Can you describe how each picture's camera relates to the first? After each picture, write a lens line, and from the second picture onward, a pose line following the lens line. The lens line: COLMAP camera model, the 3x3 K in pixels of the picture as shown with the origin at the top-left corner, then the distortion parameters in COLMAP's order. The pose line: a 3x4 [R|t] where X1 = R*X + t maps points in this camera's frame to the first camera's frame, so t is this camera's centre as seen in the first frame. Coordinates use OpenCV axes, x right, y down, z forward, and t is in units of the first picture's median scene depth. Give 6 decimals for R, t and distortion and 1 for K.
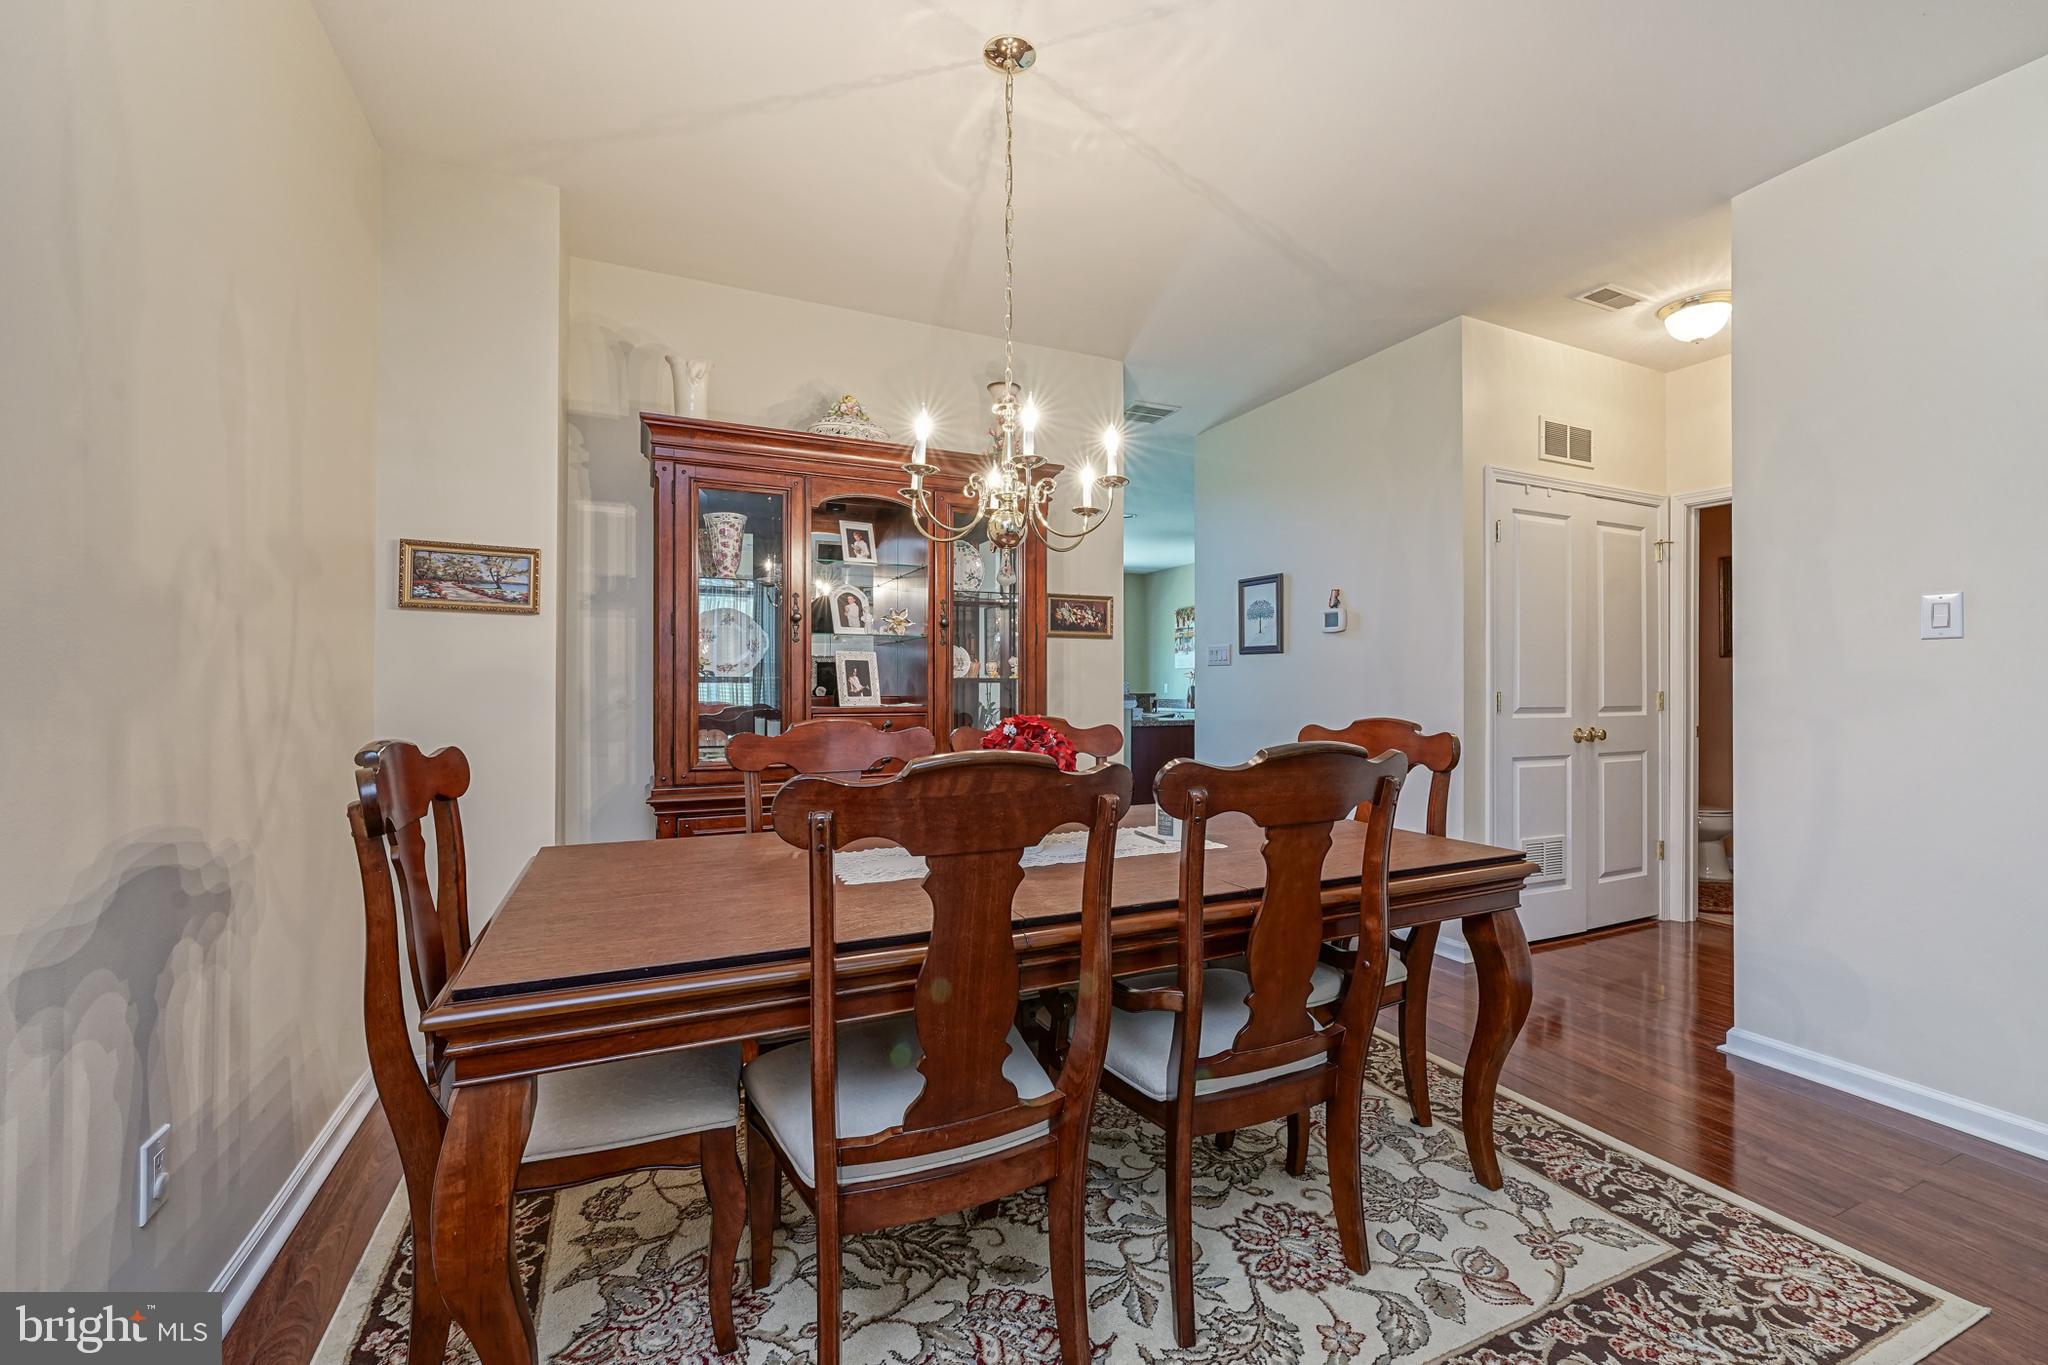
lens RADIAL K [[832.4, 0, 1024.0], [0, 832.4, 682.5], [0, 0, 1]] dist [0.000438, 0.000473]
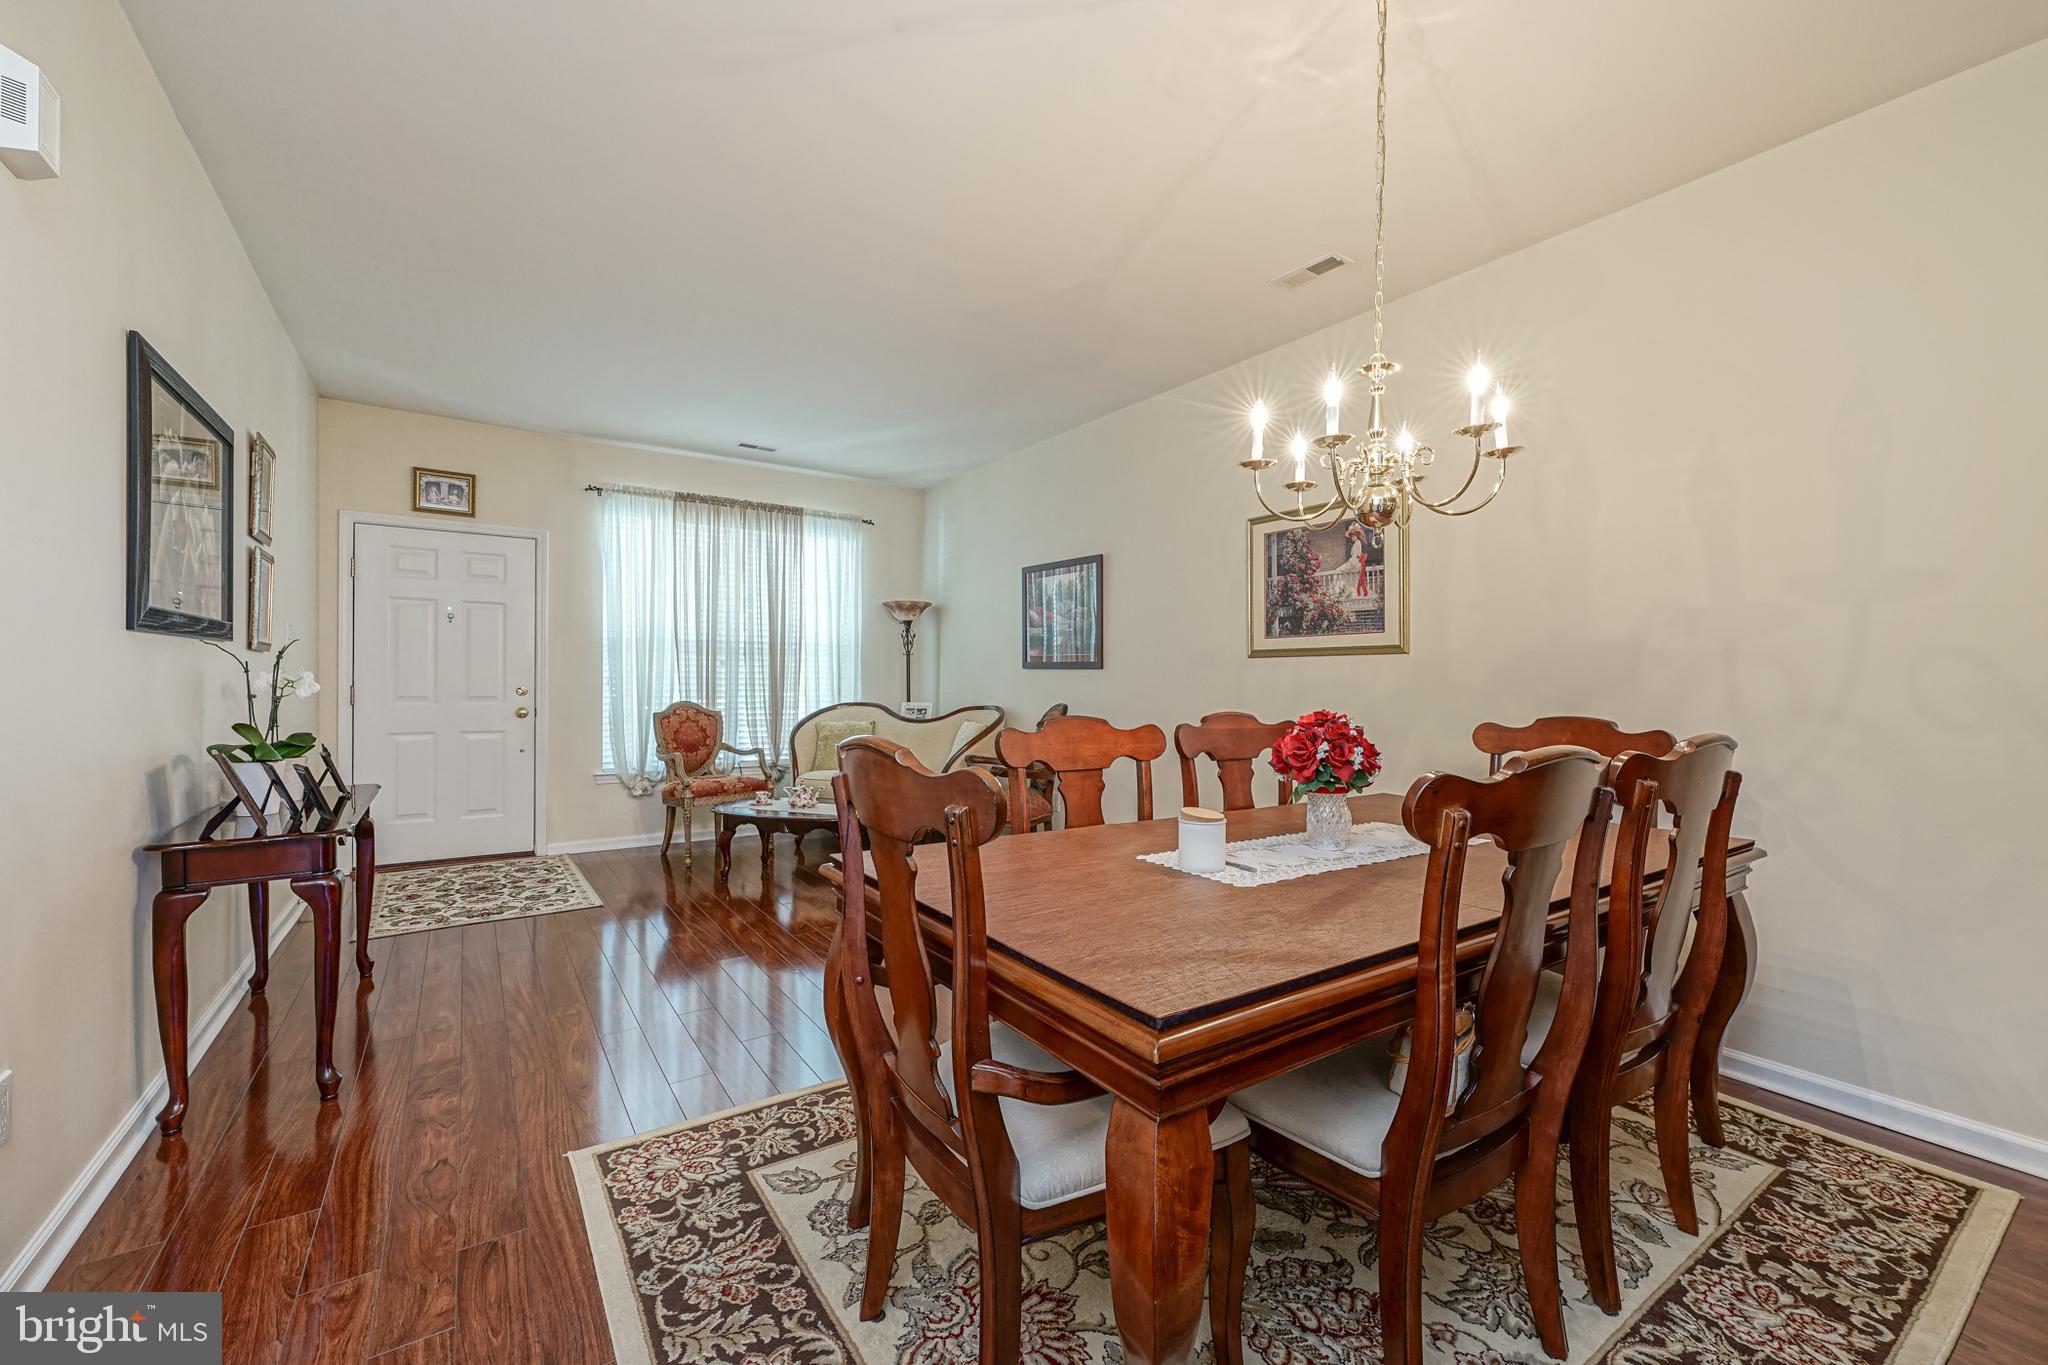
lens RADIAL K [[810.8, 0, 1053.7], [0, 810.8, 687.0], [0, 0, 1]] dist [-0.000006, 0.000091]
pose [[-0.979755, -0.007532, -0.200058, 0.597564], [-0.007958, 0.999967, 0.001321, 0.010653], [0.200041, 0.002887, -0.979783, 2.147815]]
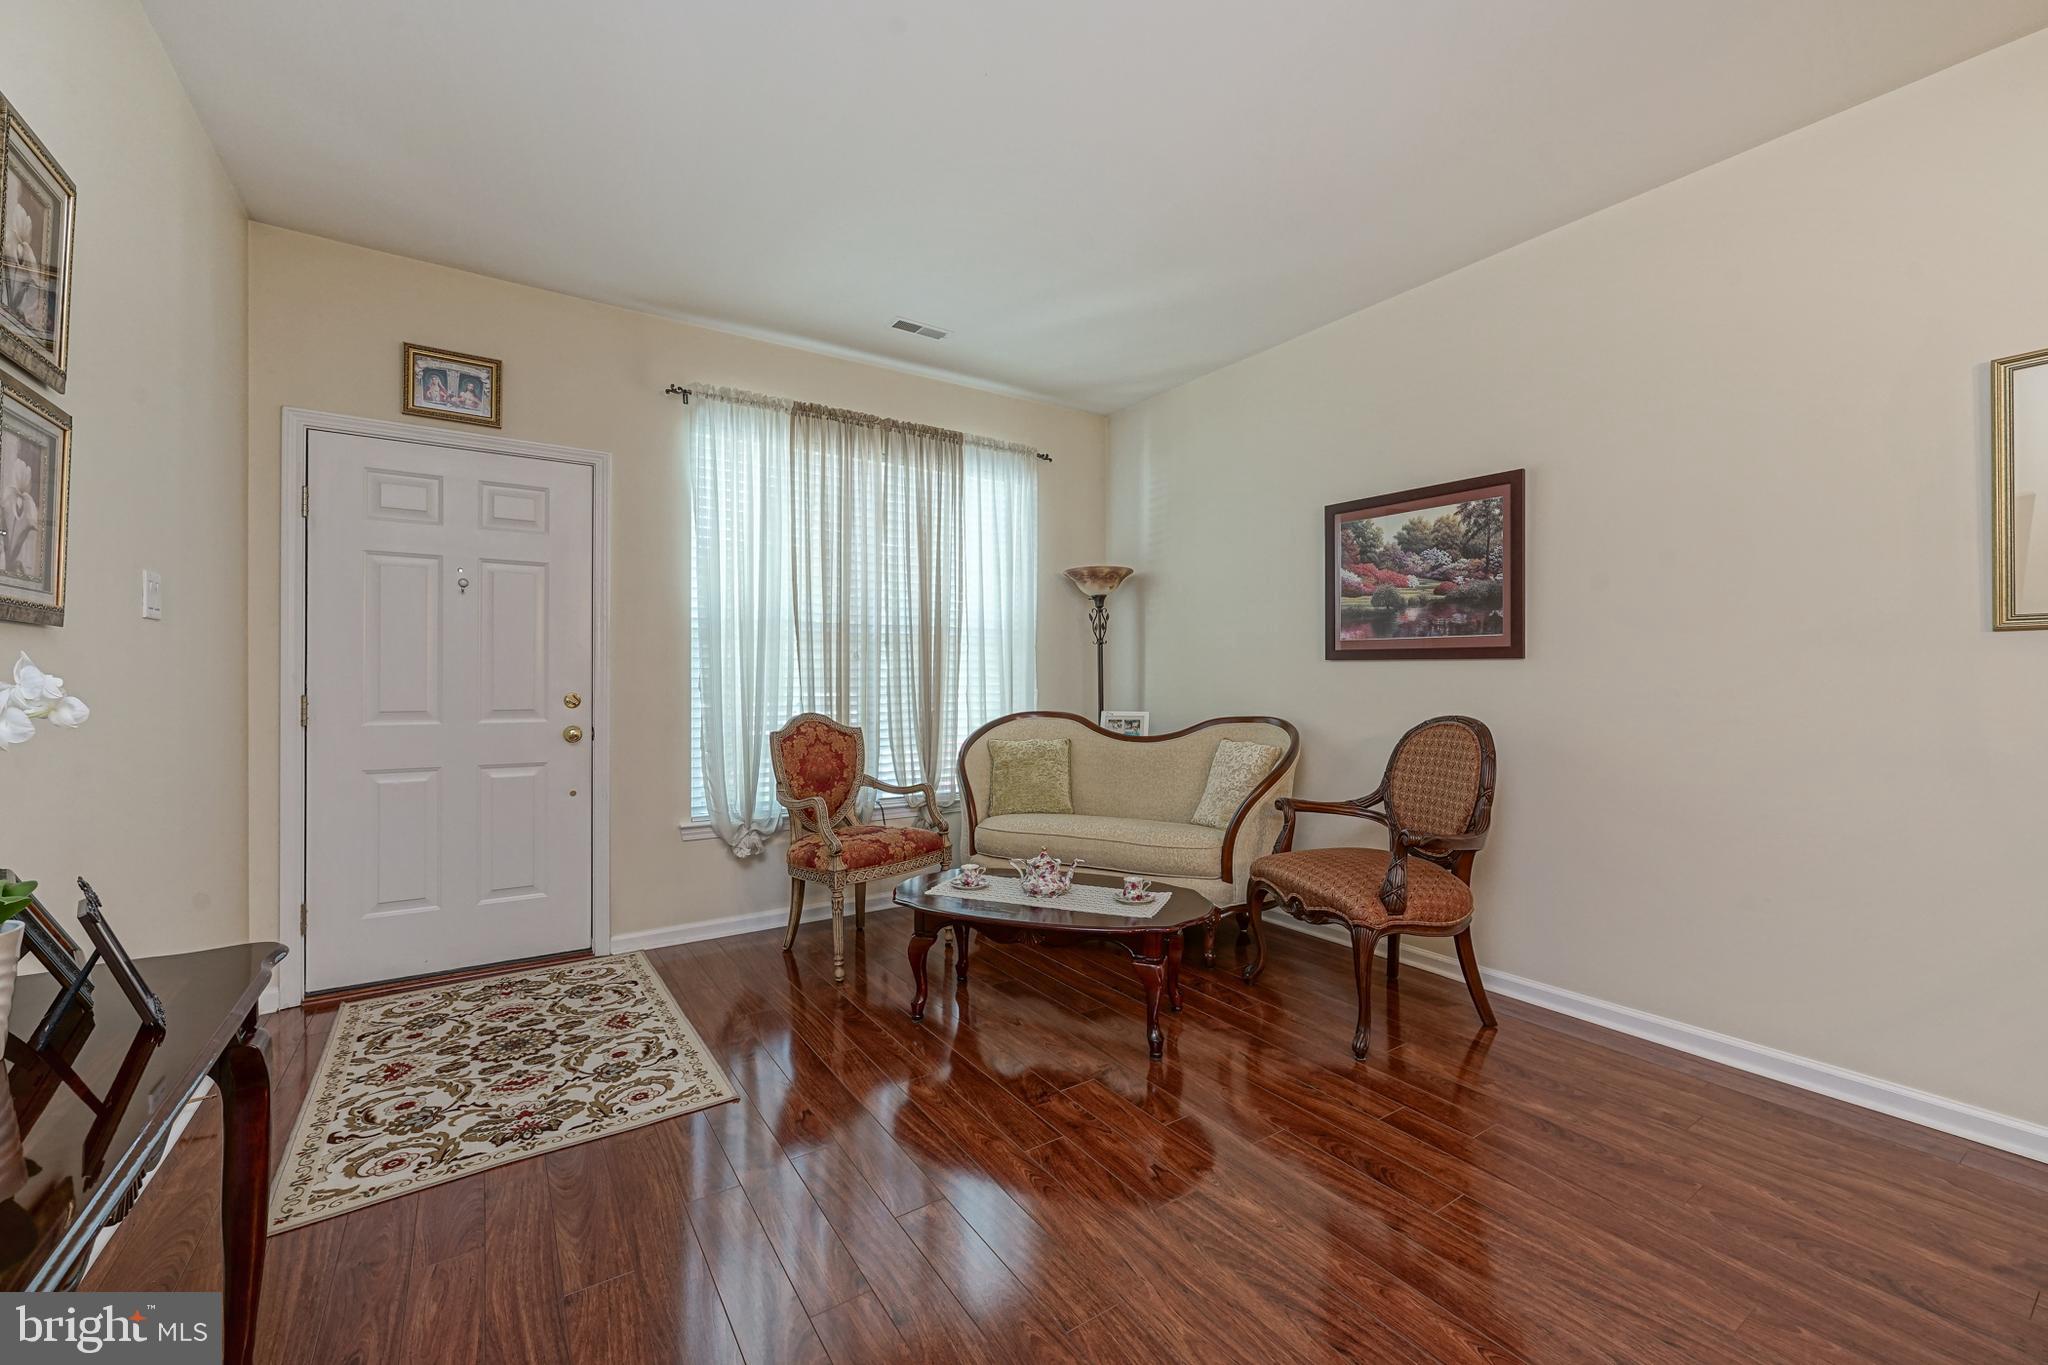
lens RADIAL K [[818.1, 0, 1051.2], [0, 818.1, 679.3], [0, 0, 1]] dist [-0.000182, -0.000144]
pose [[-0.983630, -0.001894, -0.180192, 1.171285], [-0.000821, 0.999982, -0.006027, 0.004907], [0.180200, -0.005780, -0.983613, 0.902366]]
